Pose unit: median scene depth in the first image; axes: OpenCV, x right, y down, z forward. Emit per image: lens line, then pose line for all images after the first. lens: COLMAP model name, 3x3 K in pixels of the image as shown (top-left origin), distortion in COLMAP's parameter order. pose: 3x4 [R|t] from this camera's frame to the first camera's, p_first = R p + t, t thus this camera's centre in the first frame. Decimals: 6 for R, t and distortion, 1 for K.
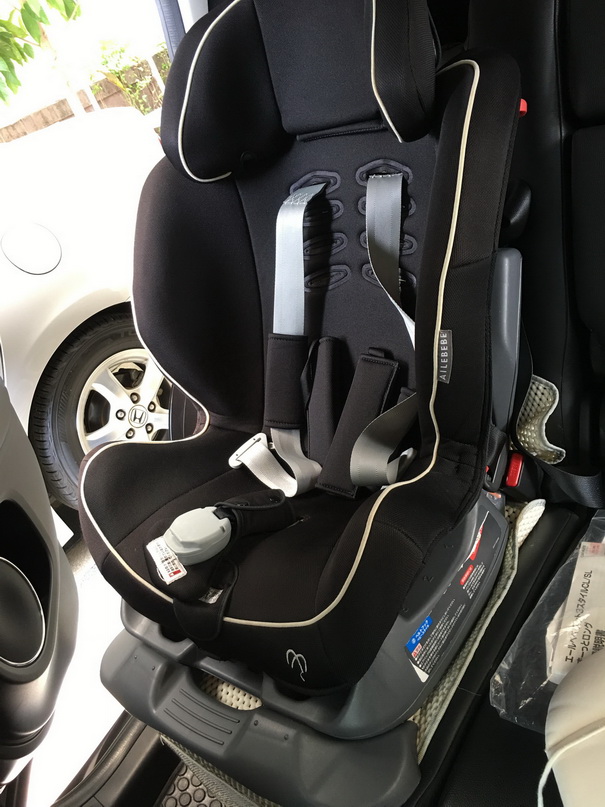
lens RADIAL K [[679.6, 0, 303.0], [0, 679.6, 404.7], [0, 0, 1]] dist [0.006903, -0.009831]
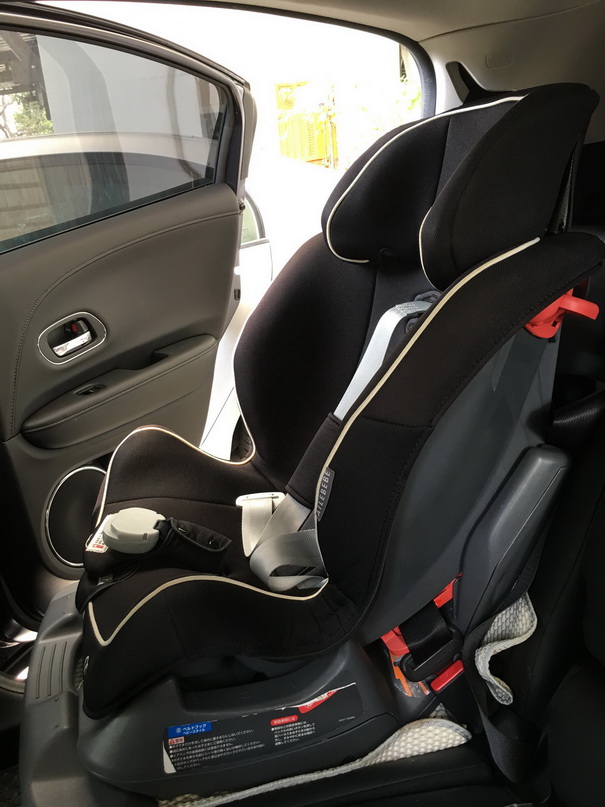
lens RADIAL K [[679.6, 0, 302.9], [0, 679.6, 402.3], [0, 0, 1]] dist [0.006903, -0.009831]
pose [[0.762506, 0.464006, -0.450869, 0.442799], [-0.502070, 0.863903, 0.039977, -0.164414], [0.408057, 0.195885, 0.891694, 0.083381]]
